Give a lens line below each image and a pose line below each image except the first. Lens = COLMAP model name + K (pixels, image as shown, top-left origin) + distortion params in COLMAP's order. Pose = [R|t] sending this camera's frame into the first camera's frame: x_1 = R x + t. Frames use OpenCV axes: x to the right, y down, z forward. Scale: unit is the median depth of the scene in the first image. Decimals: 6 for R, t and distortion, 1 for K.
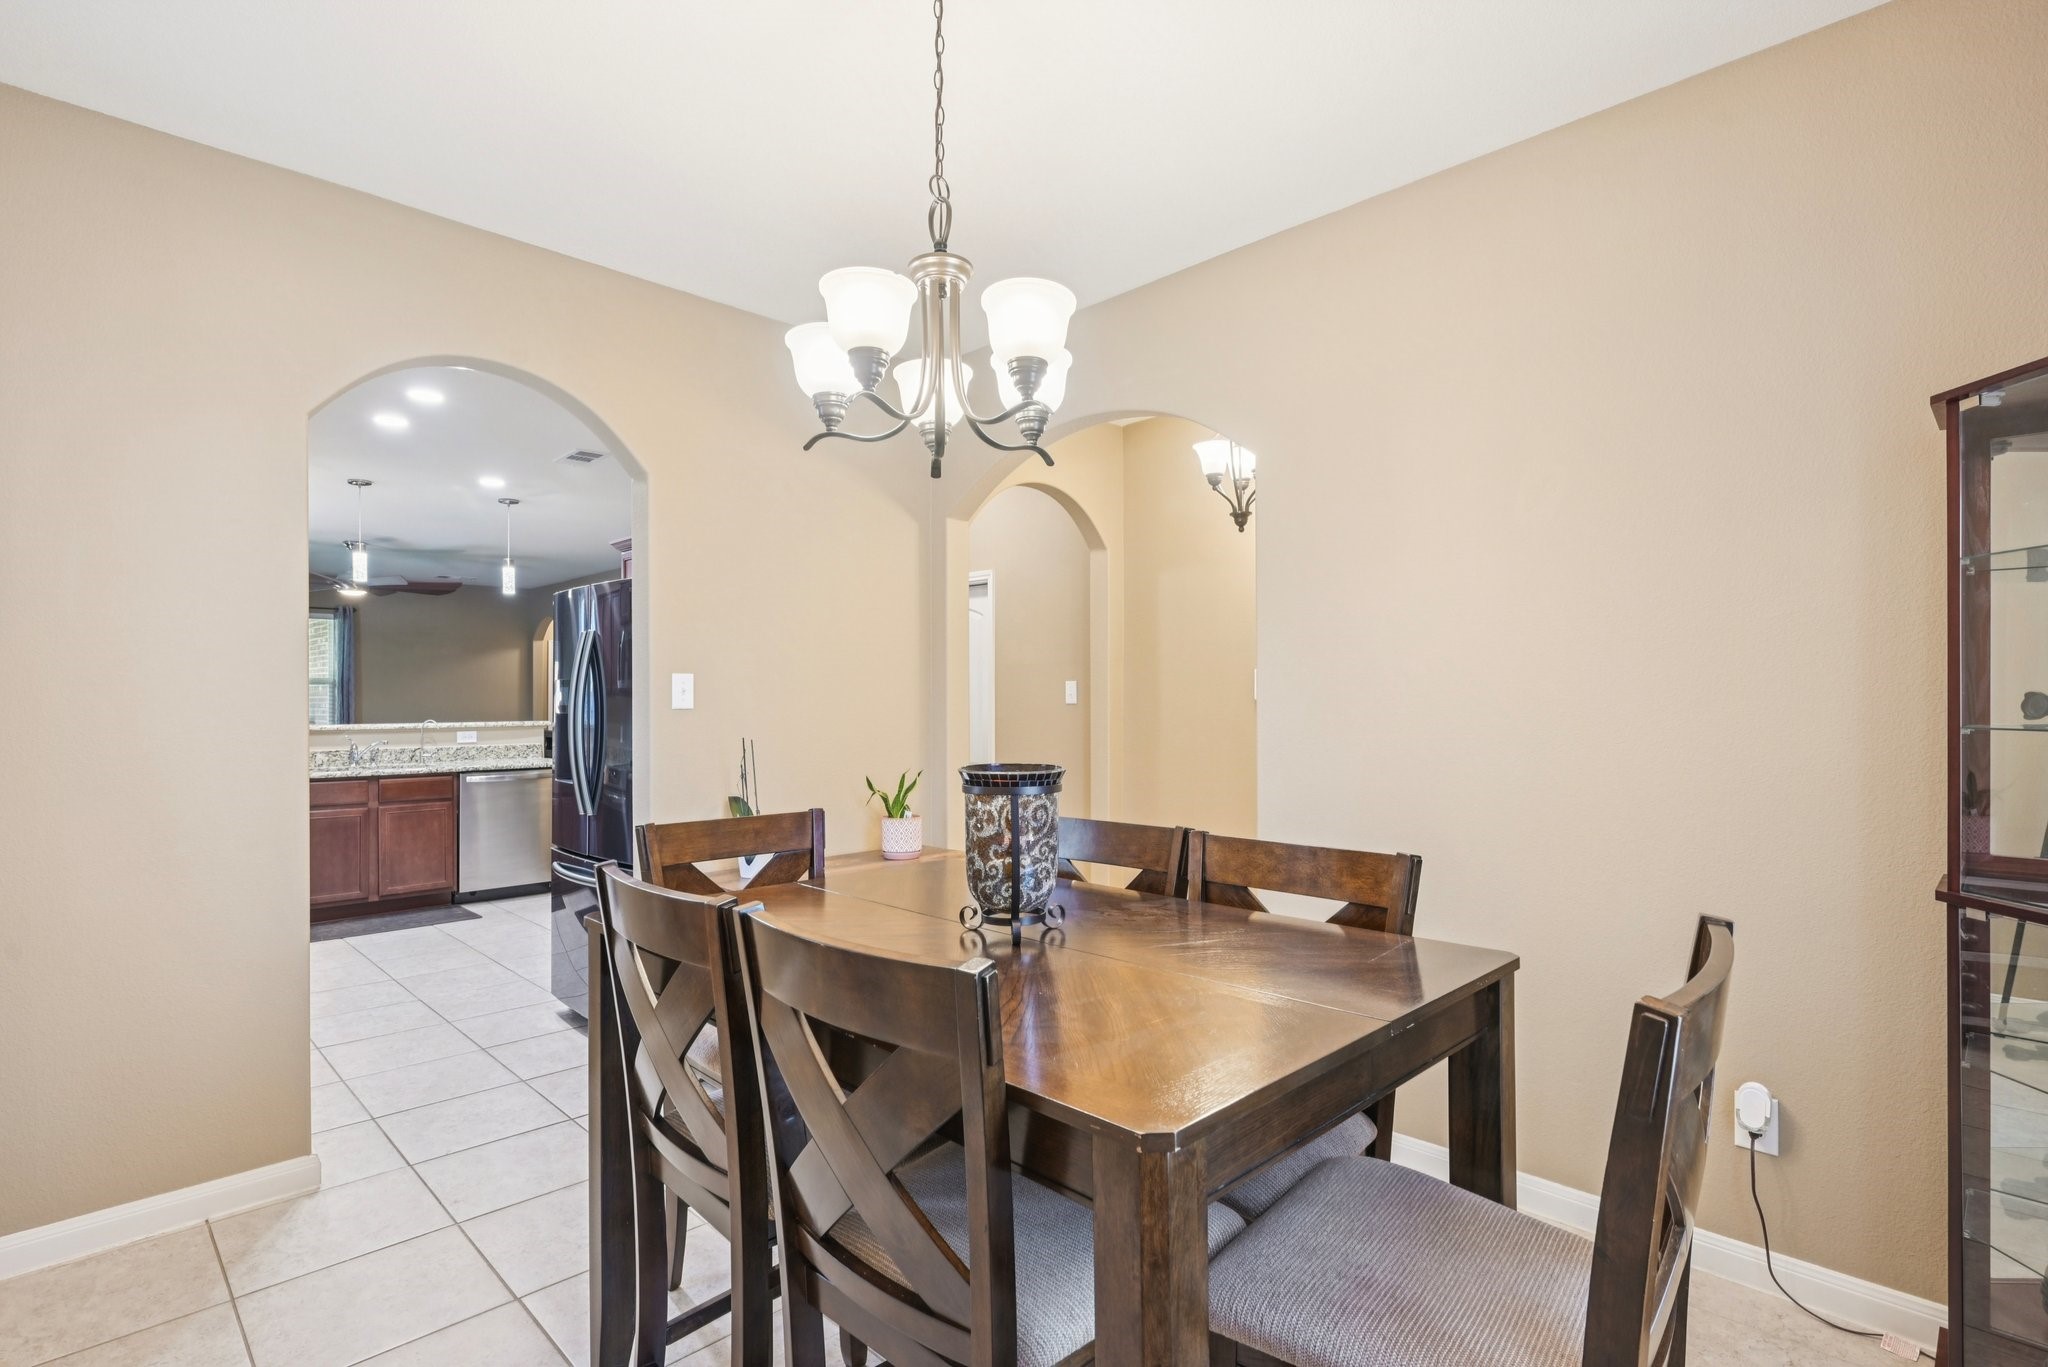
lens RADIAL K [[998.7, 0, 1027.7], [0, 998.7, 697.6], [0, 0, 1]] dist [0.000310, 0.000390]
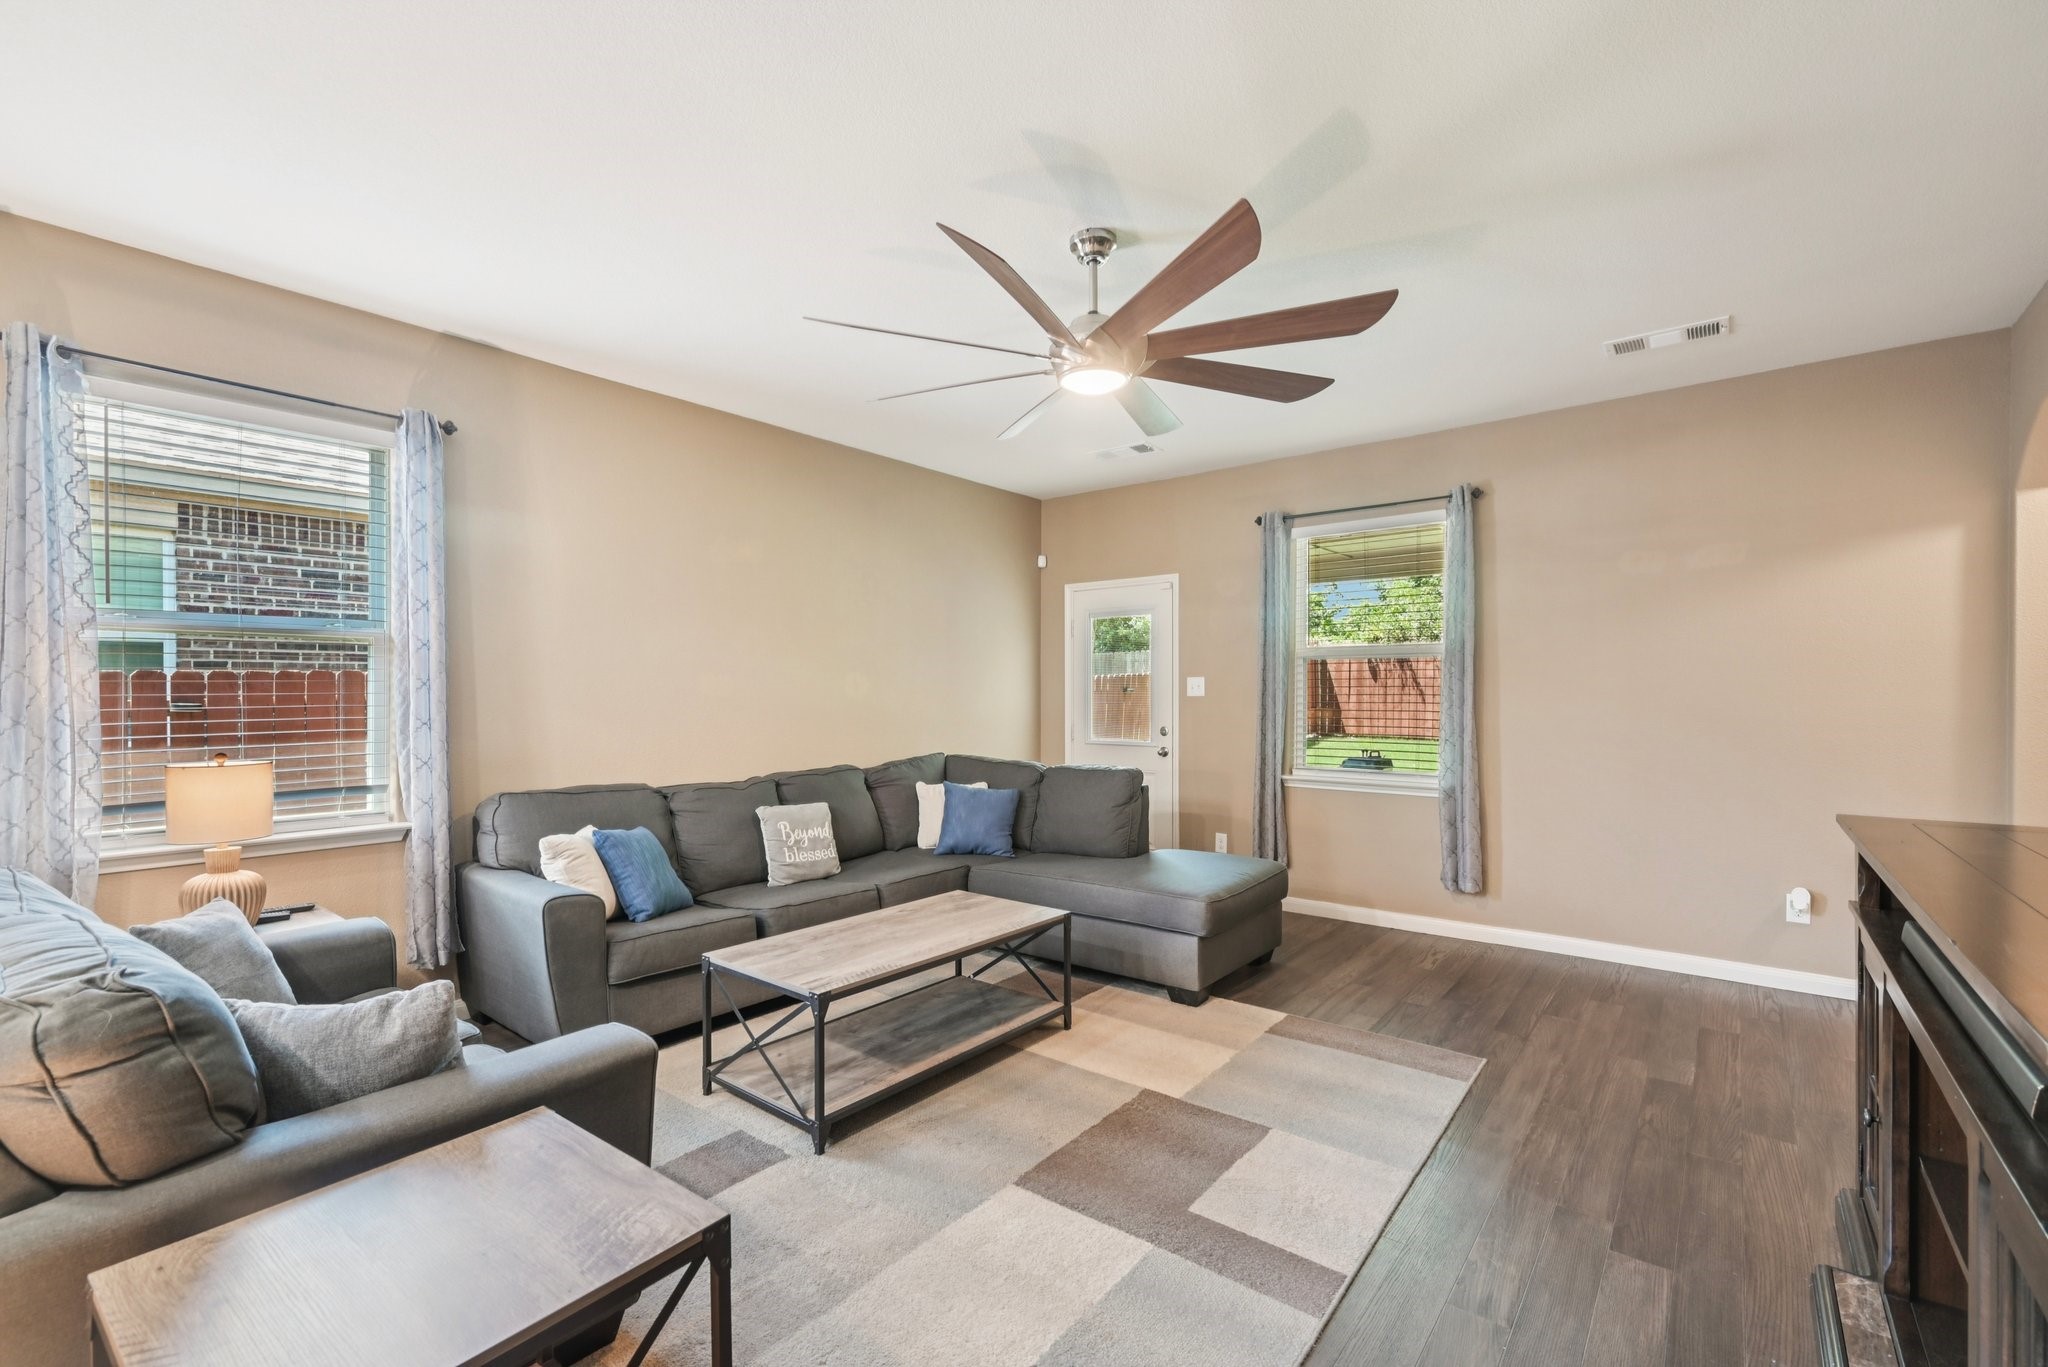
lens RADIAL K [[877.8, 0, 1027.9], [0, 877.8, 693.8], [0, 0, 1]] dist [0.000235, 0.000476]
pose [[0.118701, 0.003259, -0.992925, -0.527632], [0.005733, 0.999976, 0.003968, 0.005911], [0.992913, -0.006164, 0.118679, 1.346329]]
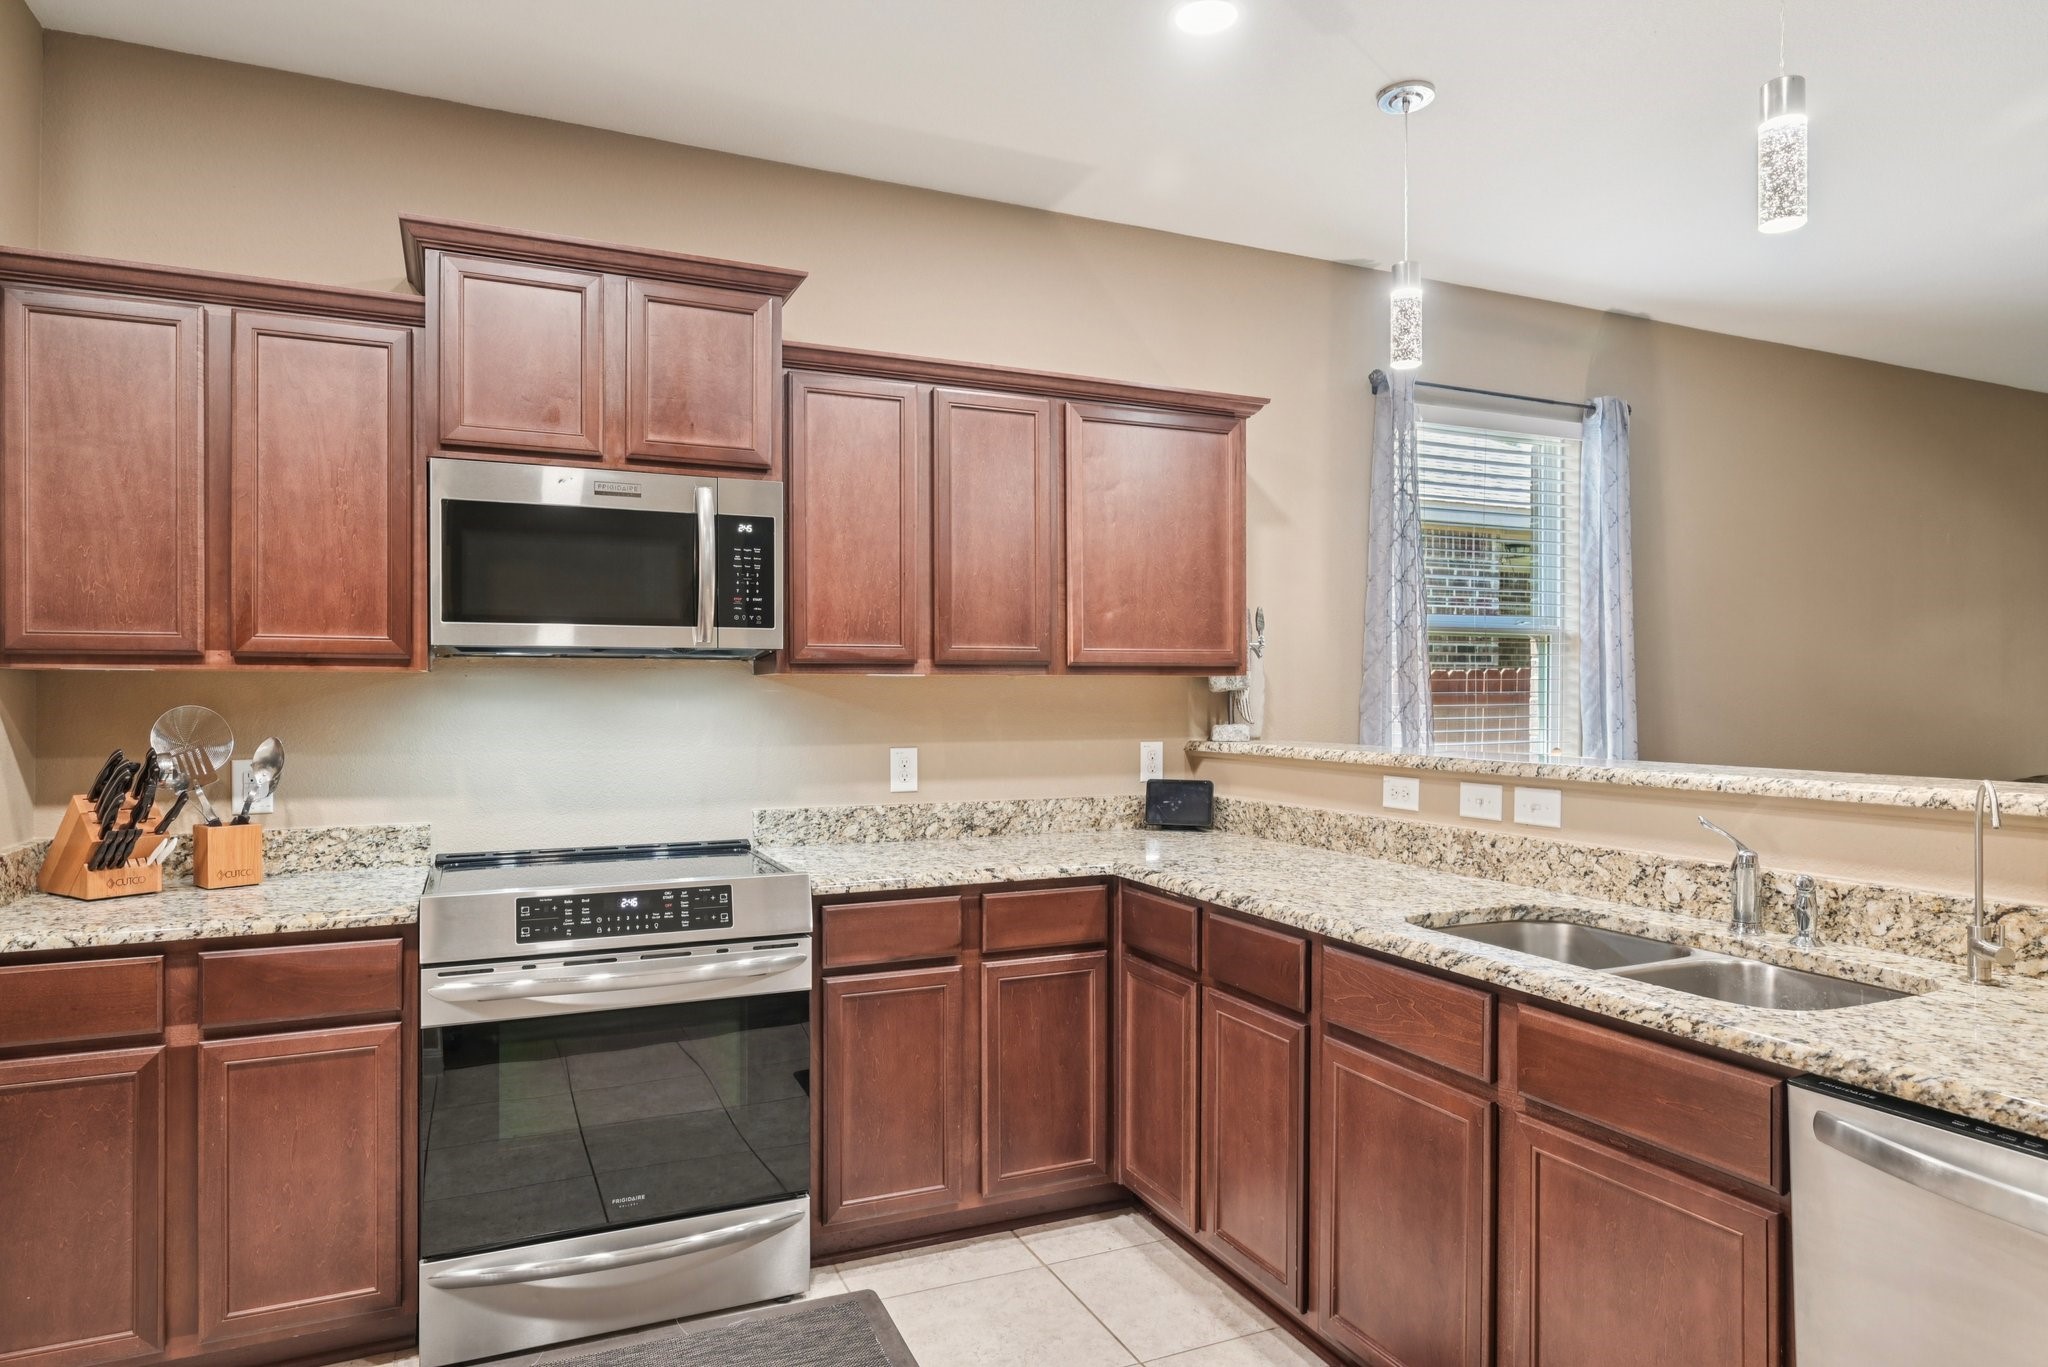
lens RADIAL K [[1212.8, 0, 1027.4], [0, 1212.8, 698.0], [0, 0, 1]] dist [-0.001365, 0.000220]
pose [[-0.347488, 0.006247, -0.937664, -0.318170], [0.004243, 0.999978, 0.005089, 0.004016], [0.937675, -0.002210, -0.347507, 0.969261]]
